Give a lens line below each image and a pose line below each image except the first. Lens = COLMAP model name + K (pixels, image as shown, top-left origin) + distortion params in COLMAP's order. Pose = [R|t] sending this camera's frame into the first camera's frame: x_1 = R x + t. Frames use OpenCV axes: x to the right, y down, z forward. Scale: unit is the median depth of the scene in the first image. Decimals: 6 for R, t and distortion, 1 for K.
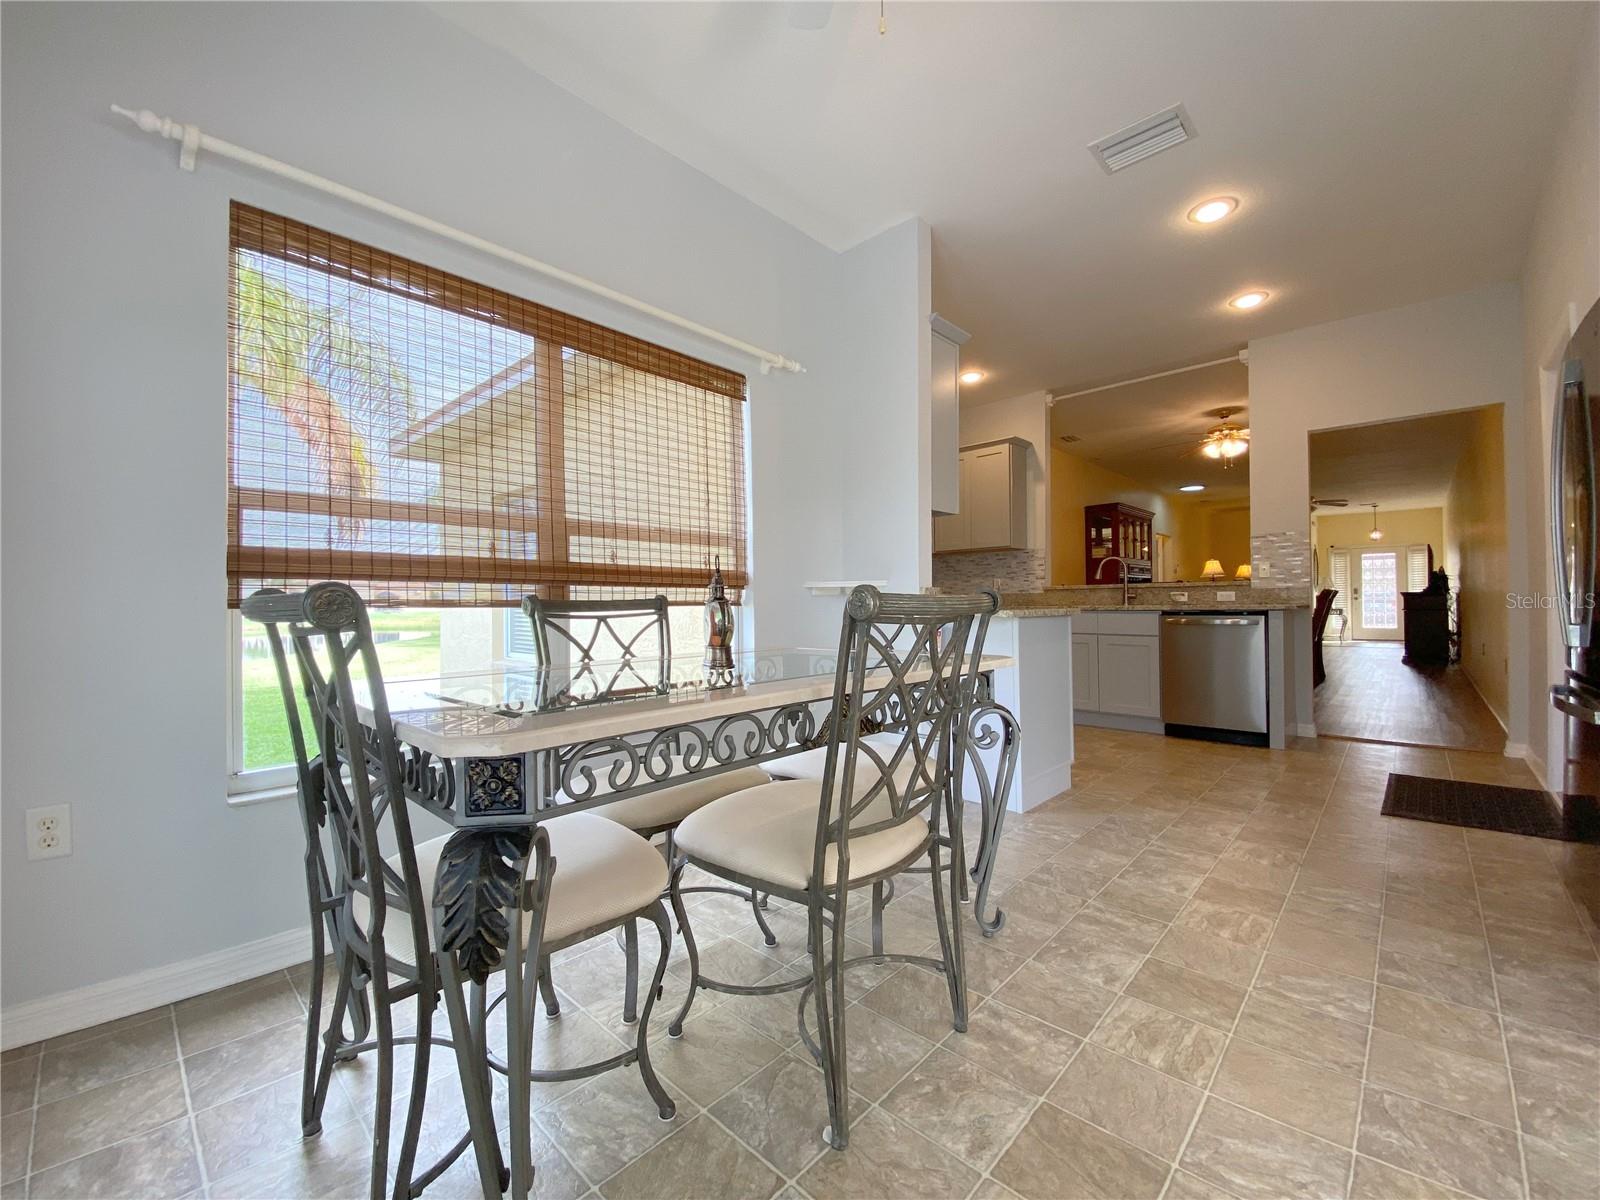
lens RADIAL K [[650.2, 0, 797.2], [0, 650.2, 596.0], [0, 0, 1]] dist [-0.004270, -0.007157]
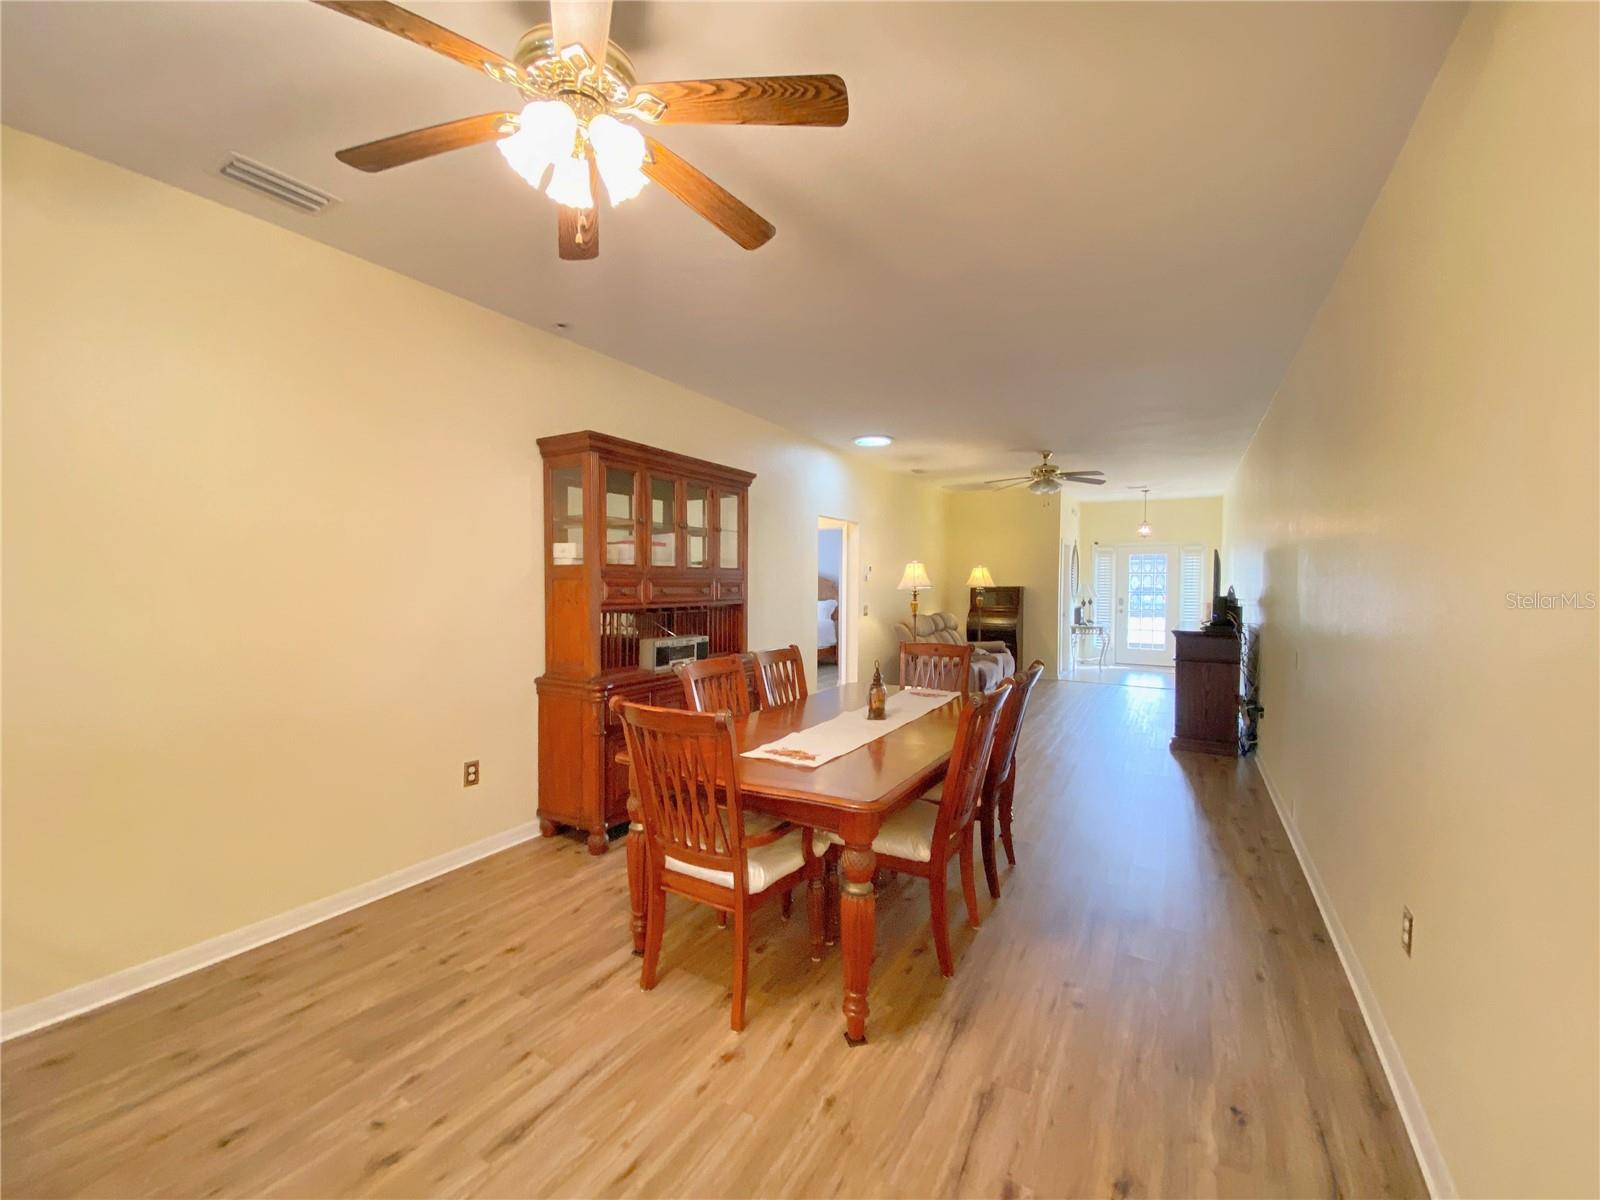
lens RADIAL K [[650.2, 0, 784.3], [0, 650.2, 583.9], [0, 0, 1]] dist [-0.004270, -0.007157]
pose [[0.977392, 0.002465, 0.211419, 0.973660], [-0.004610, 0.999943, 0.009656, -0.106031], [-0.211383, -0.010413, 0.977348, 1.033589]]
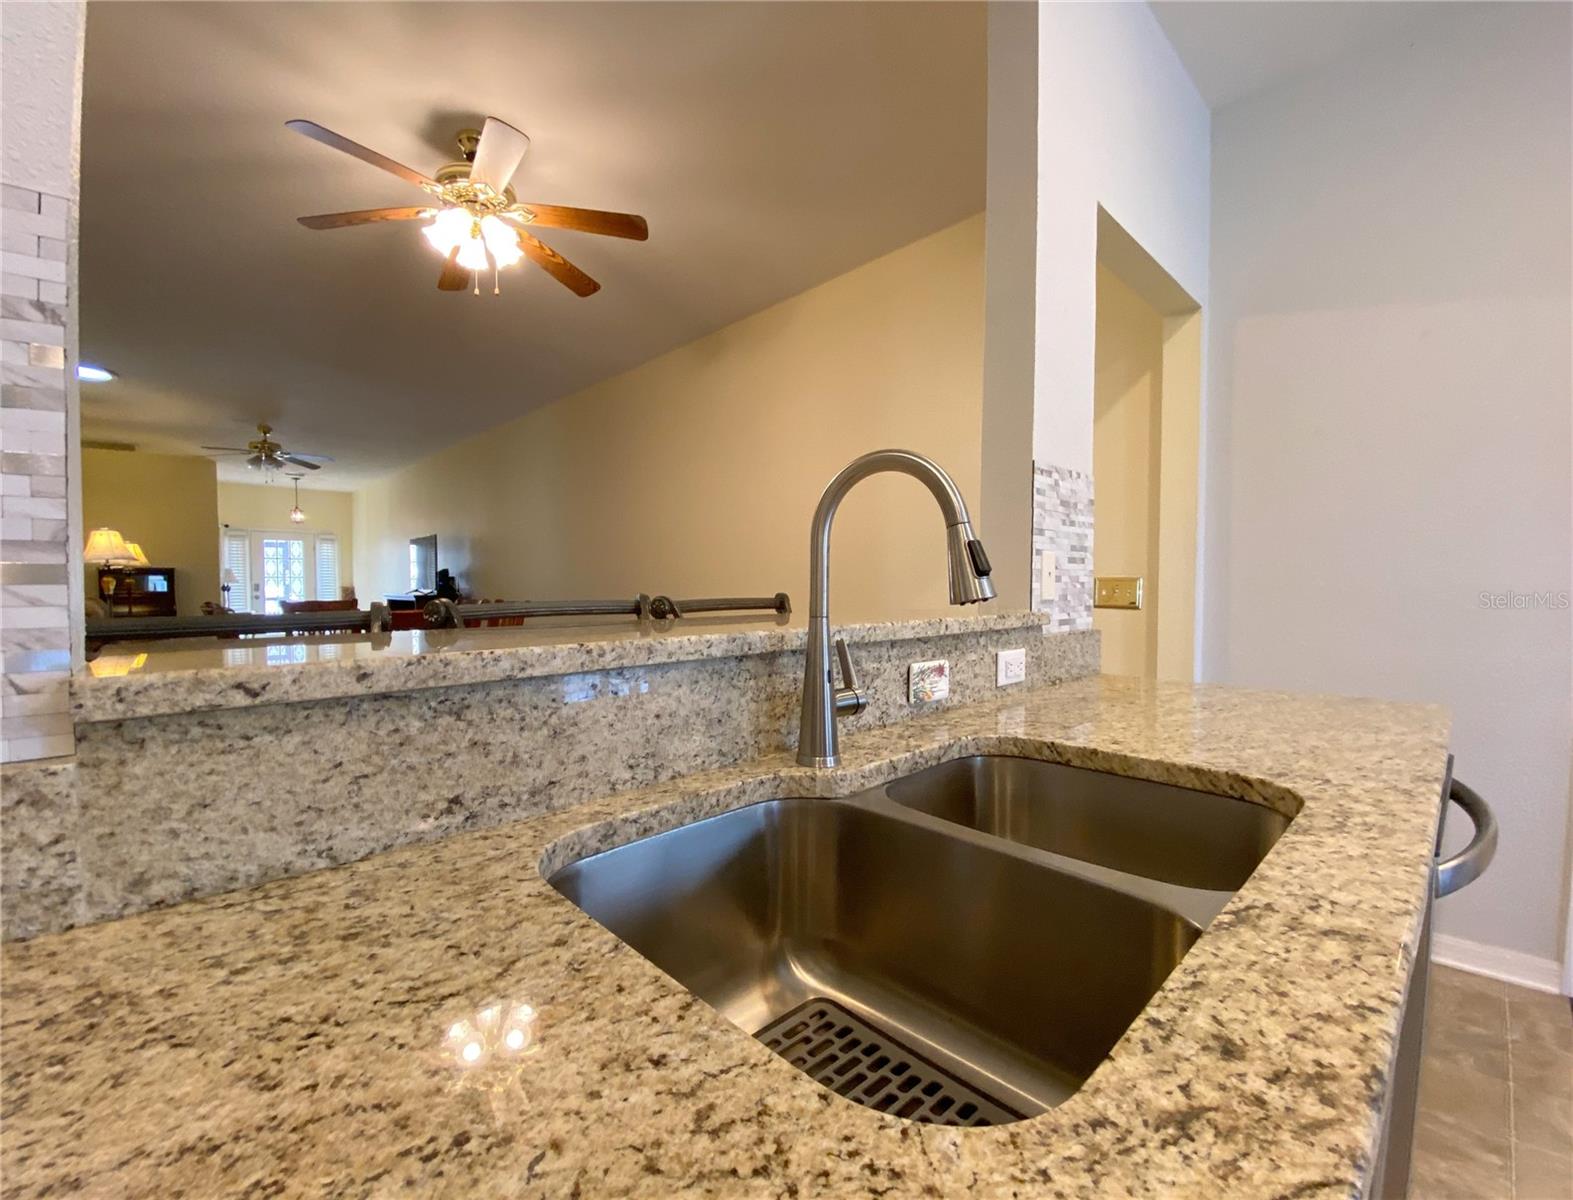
lens RADIAL K [[649.3, 0, 757.4], [0, 649.3, 608.8], [0, 0, 1]] dist [-0.003557, -0.008032]
pose [[0.053599, -0.037263, 0.997867, 0.403457], [-0.003284, 0.999292, 0.037493, -0.037348], [-0.998557, -0.005286, 0.053439, 1.151465]]
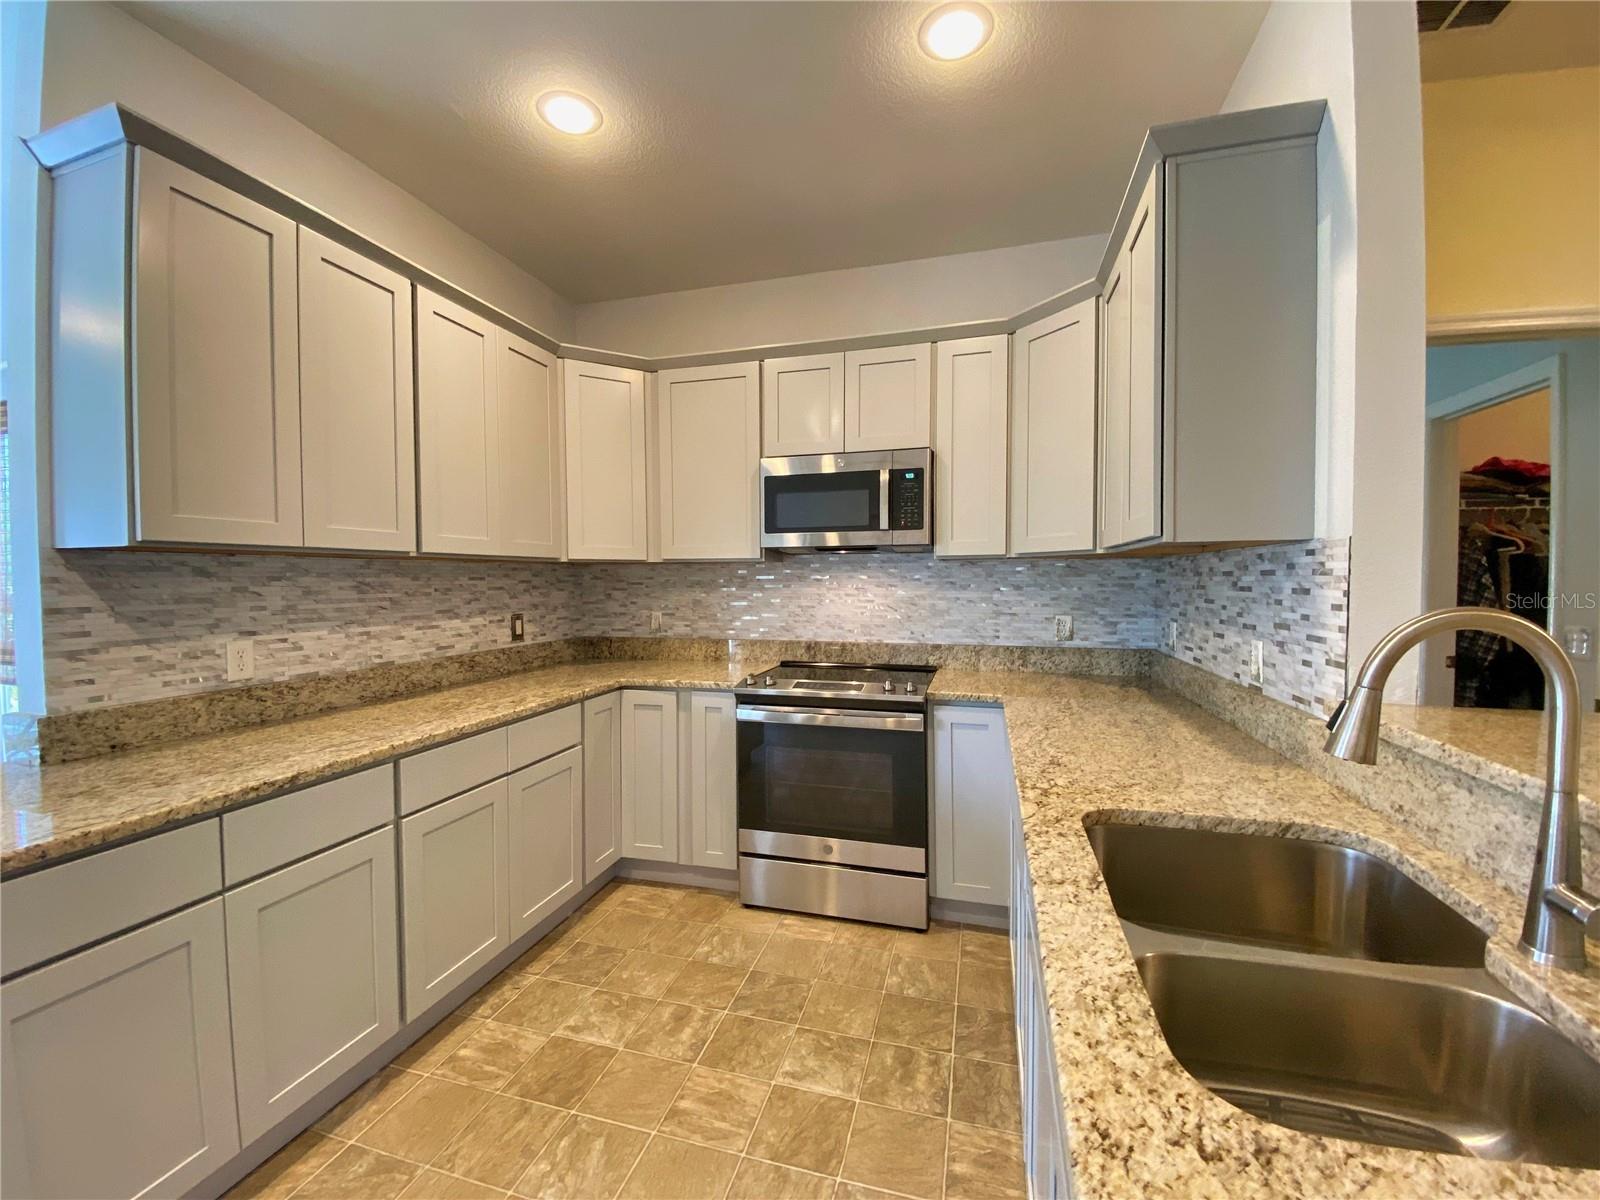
lens RADIAL K [[650.2, 0, 772.0], [0, 650.2, 589.7], [0, 0, 1]] dist [-0.004270, -0.007157]
pose [[0.455381, 0.021715, -0.890032, 0.634746], [0.009556, 0.999526, 0.029275, -0.083371], [0.890245, -0.021836, 0.454958, 0.904437]]
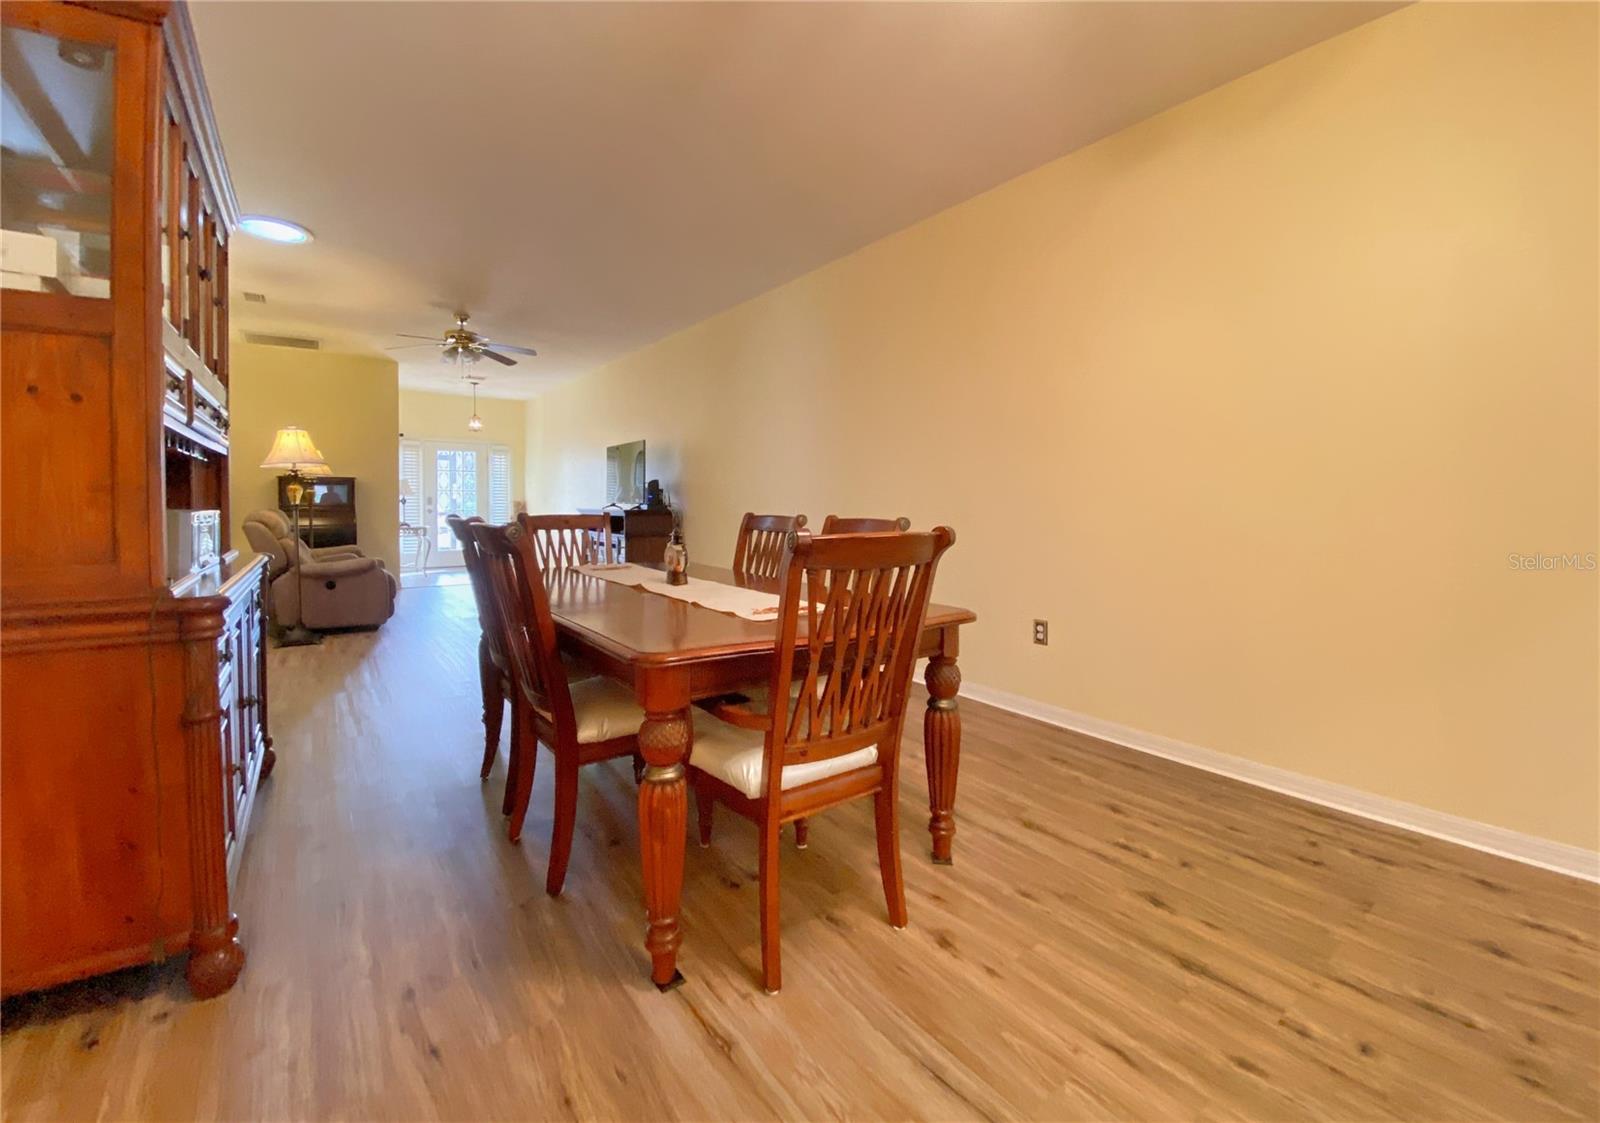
lens RADIAL K [[675.4, 0, 800.7], [0, 675.4, 509.3], [0, 0, 1]] dist [-0.027562, -0.000493]
pose [[0.176673, -0.005947, 0.984252, 0.657093], [-0.014095, 0.999864, 0.008572, -0.027307], [-0.984169, -0.015388, 0.176565, 1.473823]]
